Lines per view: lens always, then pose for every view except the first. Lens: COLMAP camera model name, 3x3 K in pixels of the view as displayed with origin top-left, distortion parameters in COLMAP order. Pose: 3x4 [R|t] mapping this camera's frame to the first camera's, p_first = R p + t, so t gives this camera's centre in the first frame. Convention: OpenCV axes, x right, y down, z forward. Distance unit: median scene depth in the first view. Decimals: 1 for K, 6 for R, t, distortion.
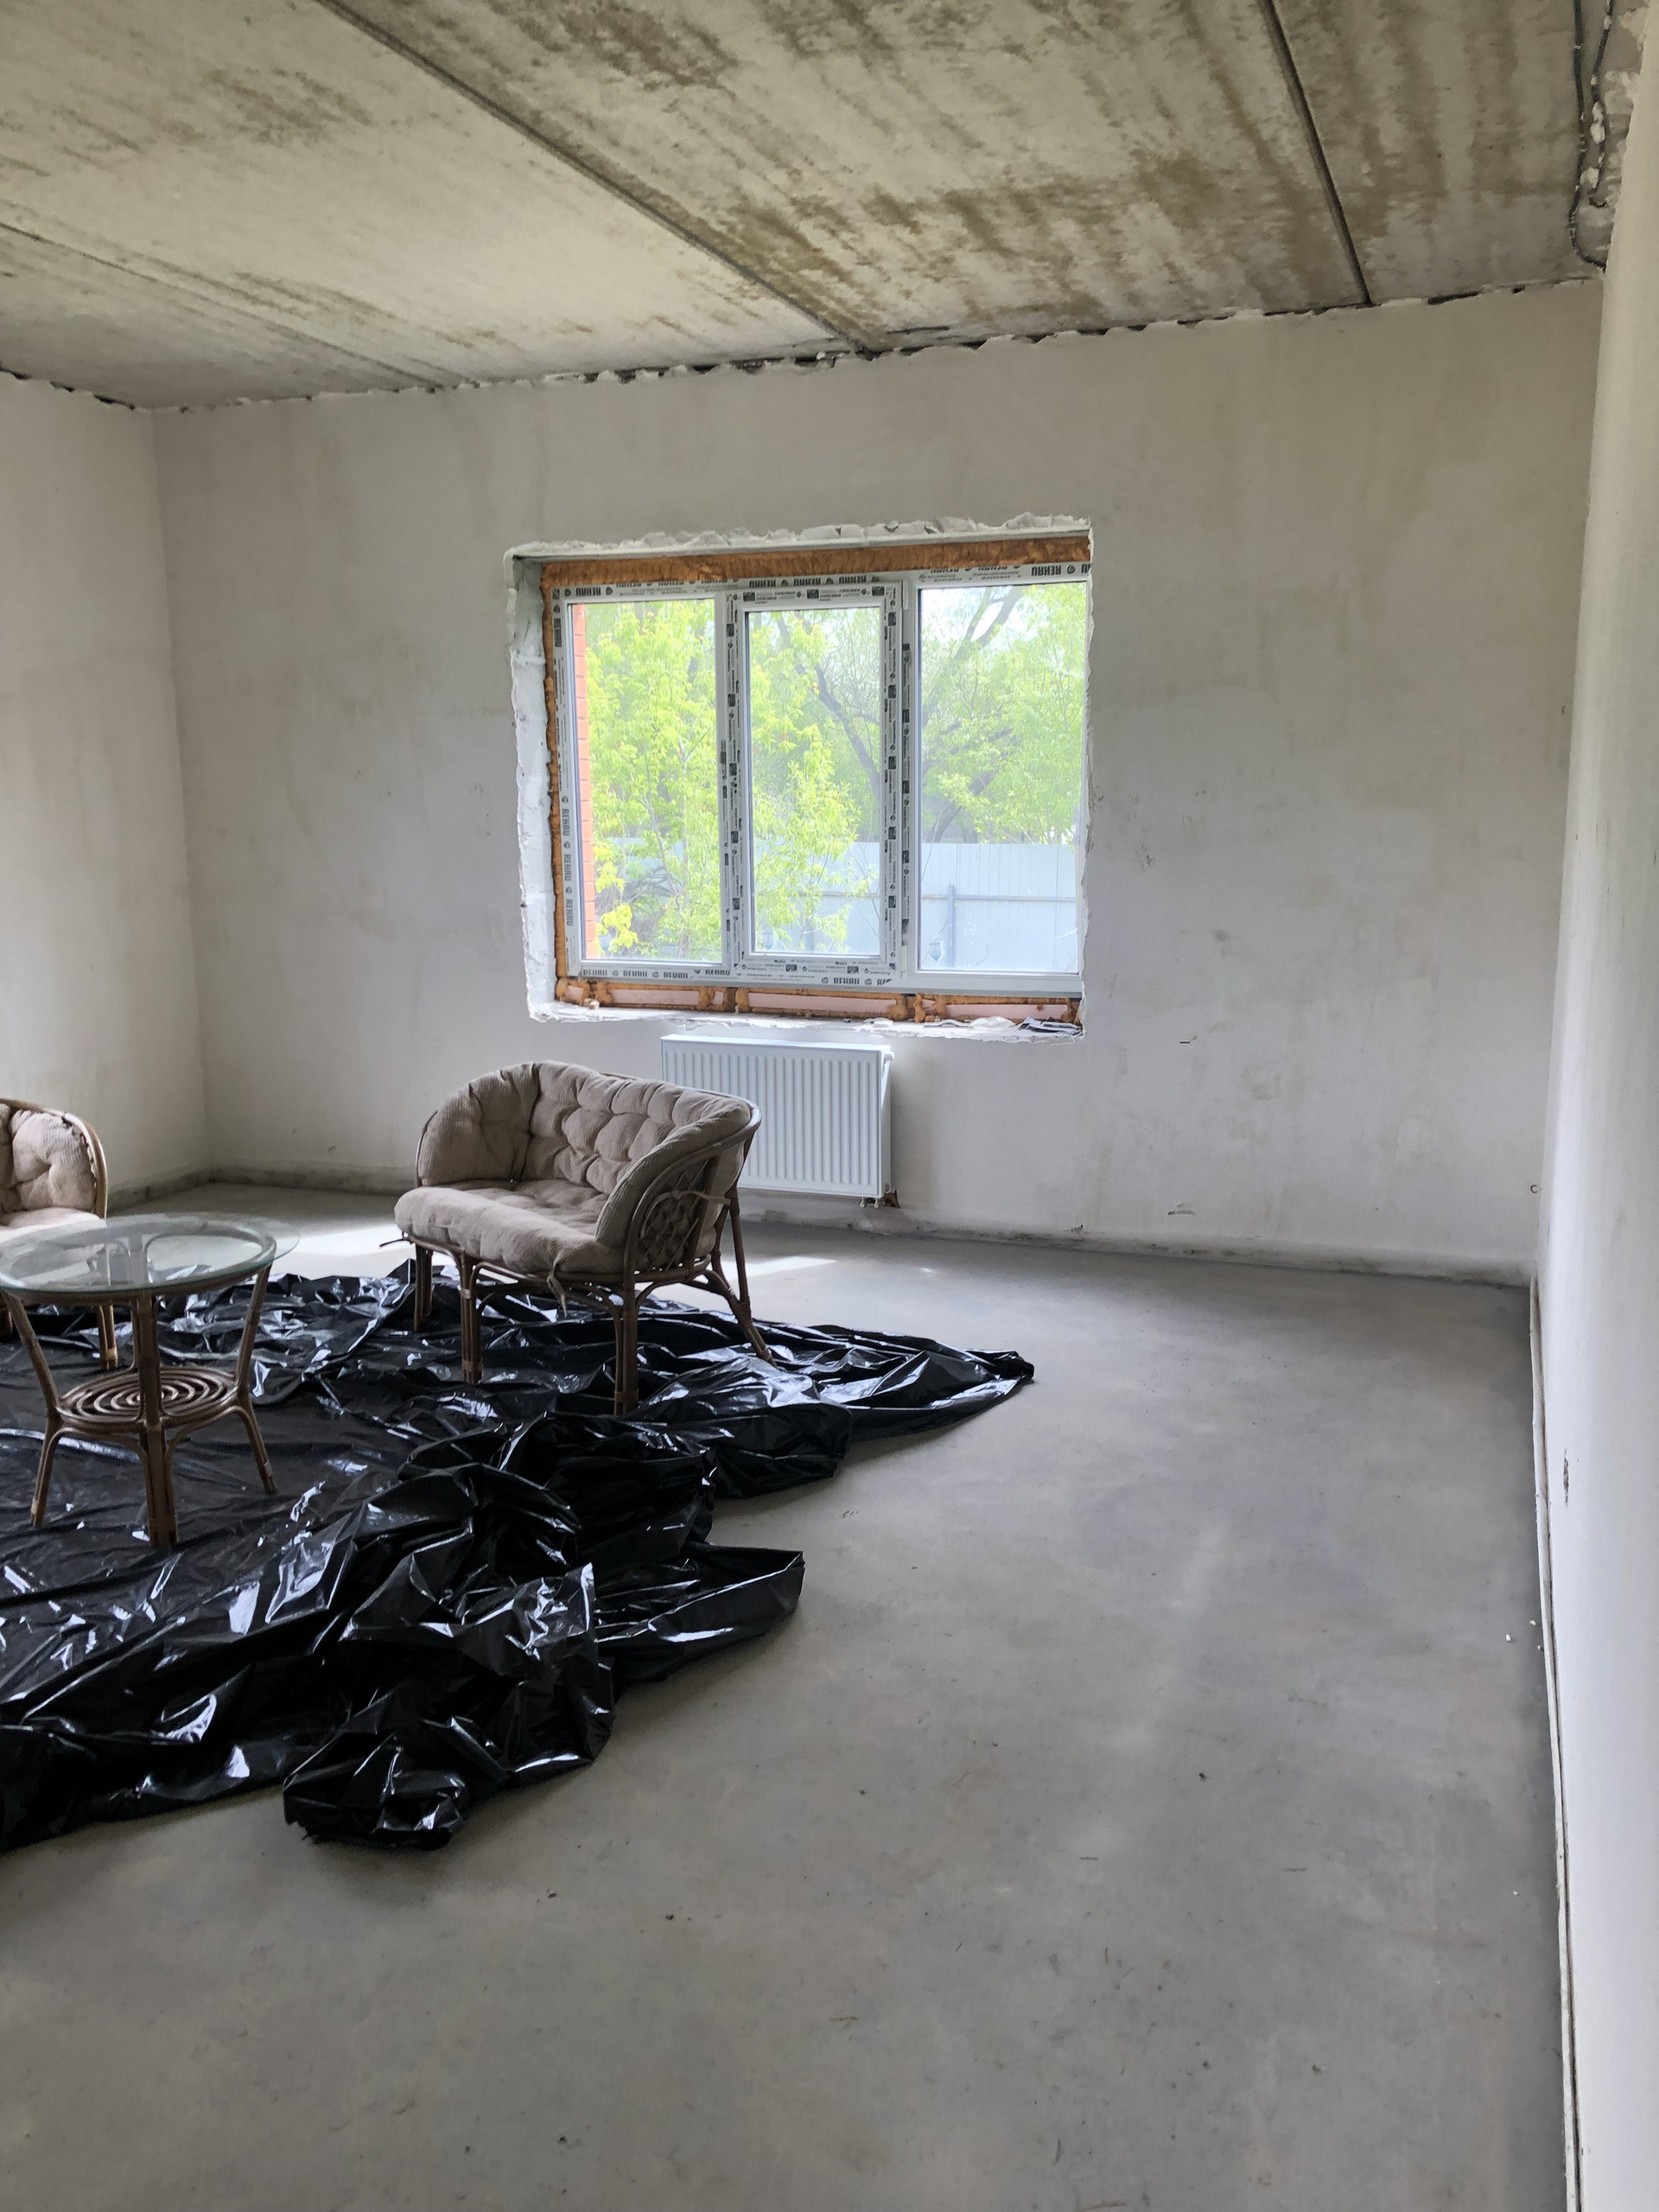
lens RADIAL K [[1870.3, 0, 844.9], [0, 1870.3, 1092.8], [0, 0, 1]] dist [0.010555, 0.087273]
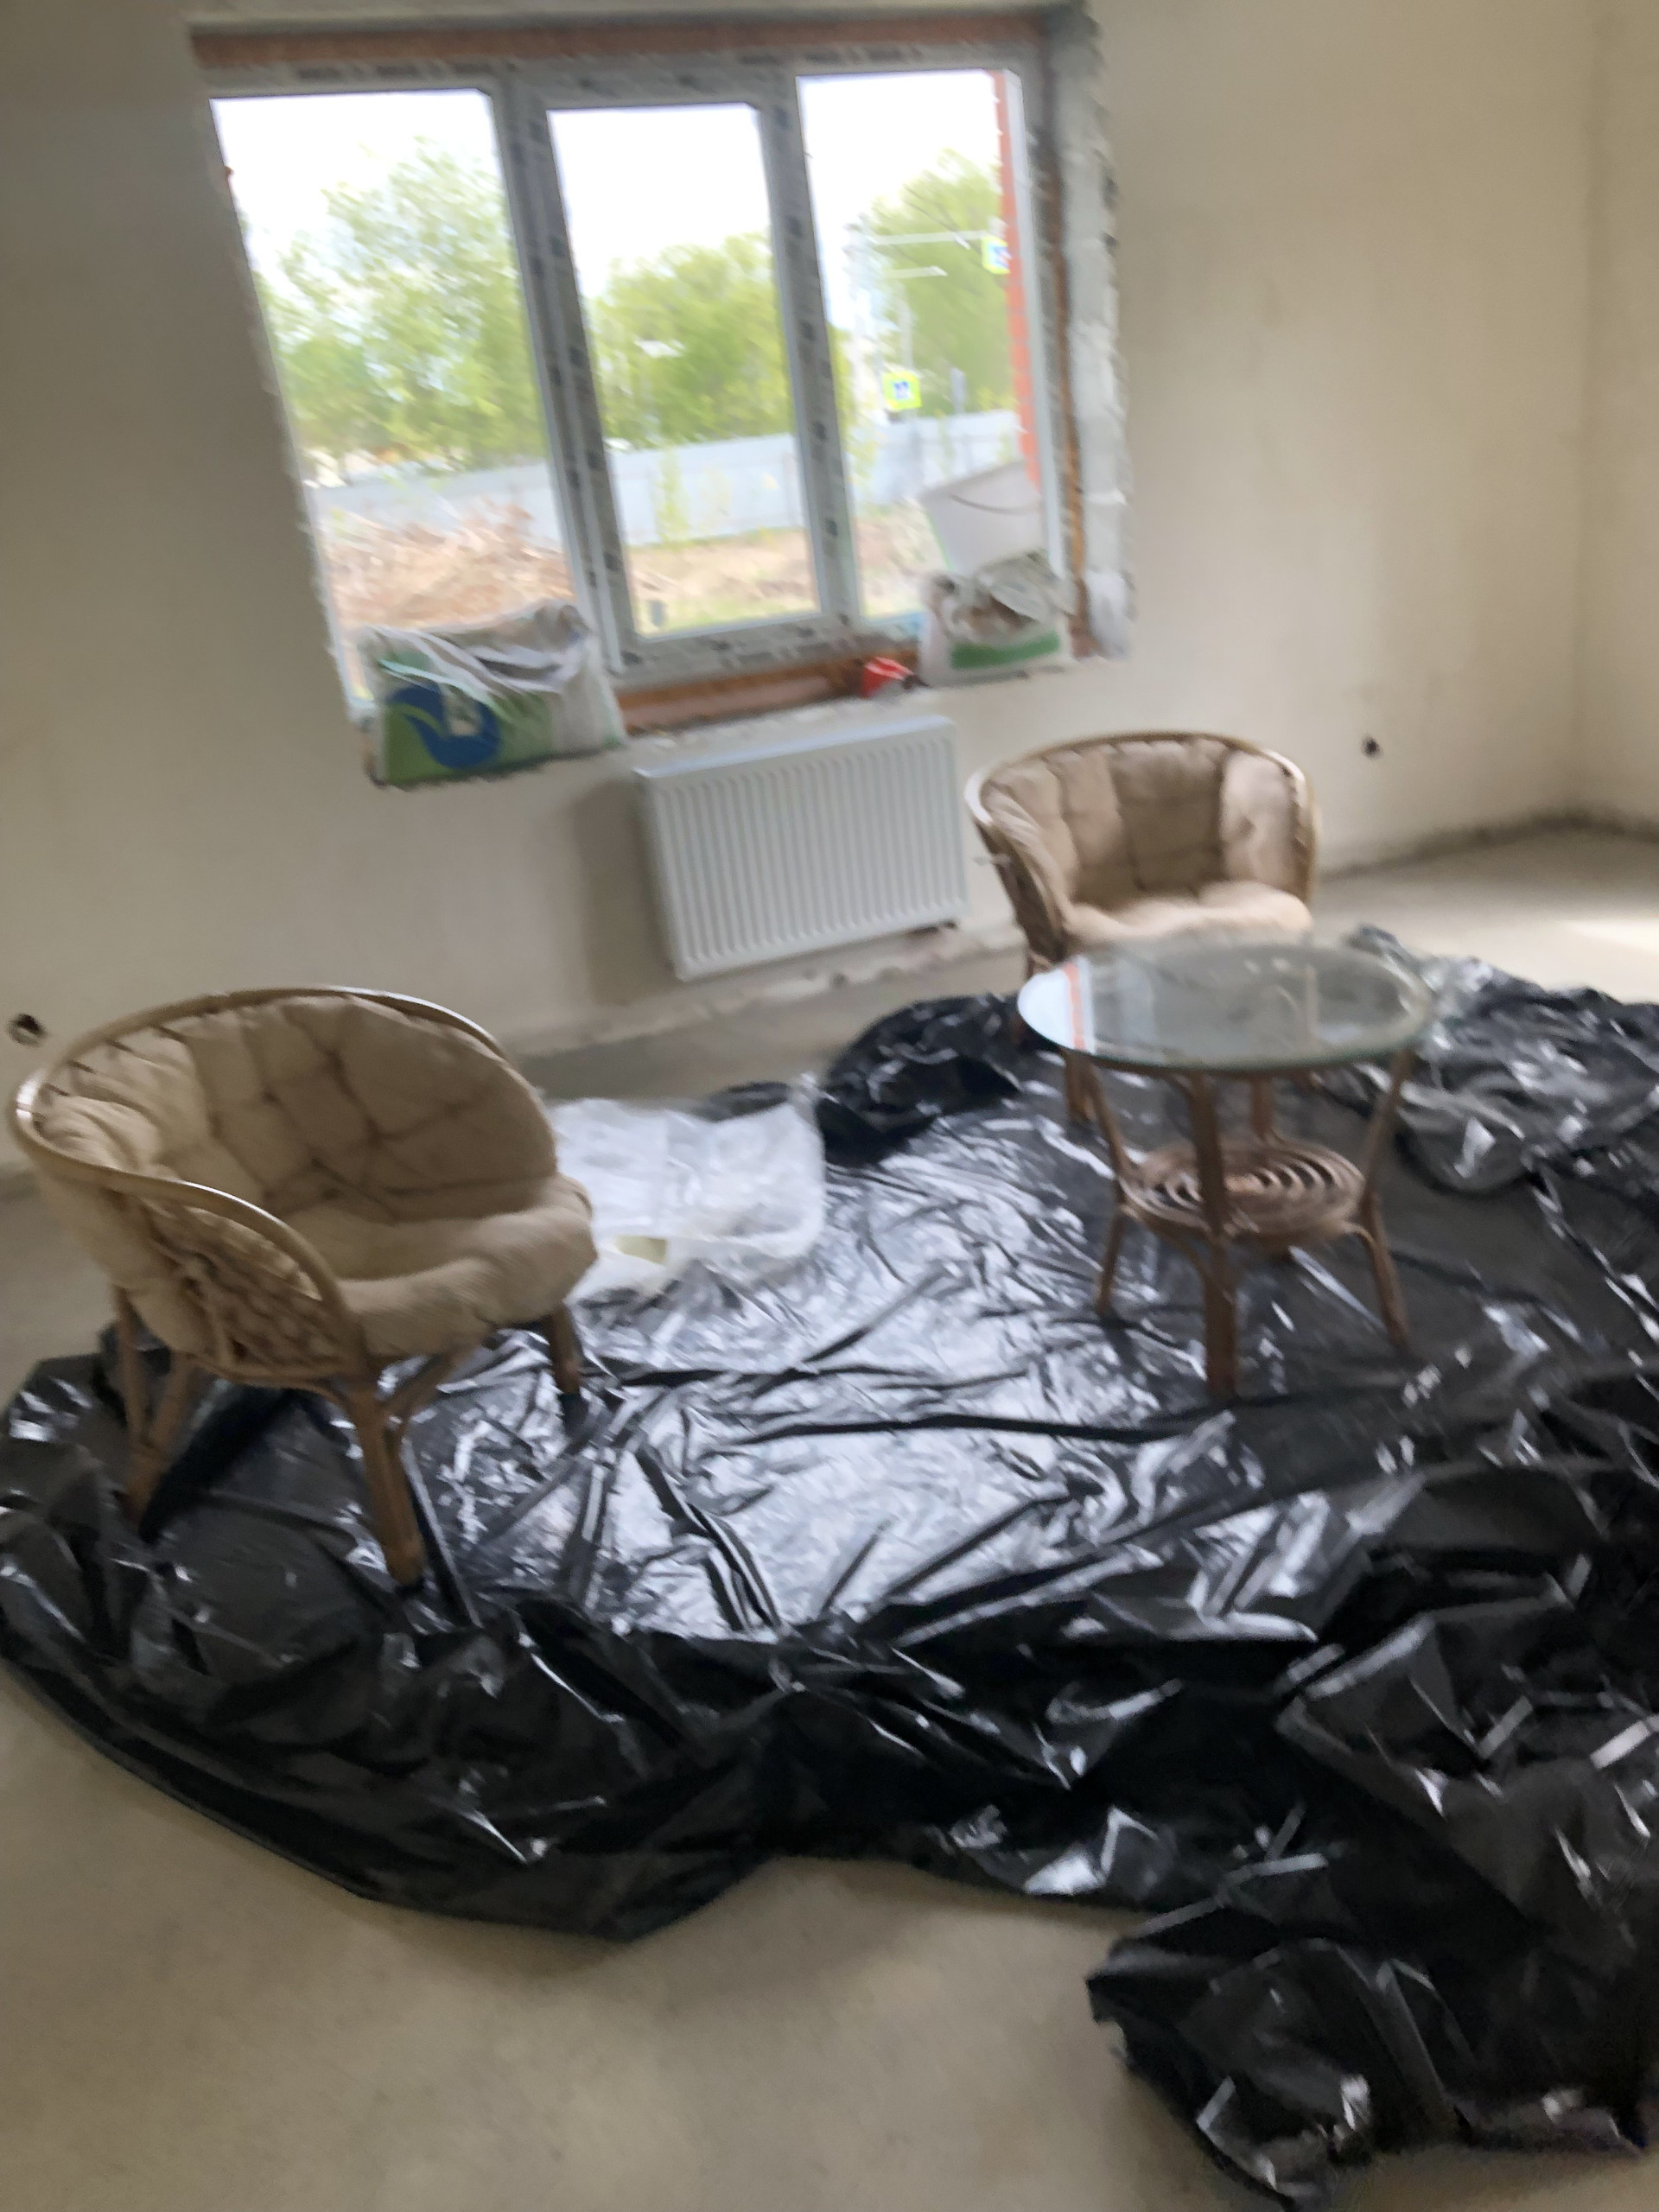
lens RADIAL K [[1870.3, 0, 844.9], [0, 1870.3, 1092.8], [0, 0, 1]] dist [0.010555, 0.087273]
pose [[0.702334, 0.189574, -0.686141, 0.010313], [-0.022100, 0.969229, 0.245167, -0.031627], [0.711505, -0.157025, 0.684912, 0.245259]]
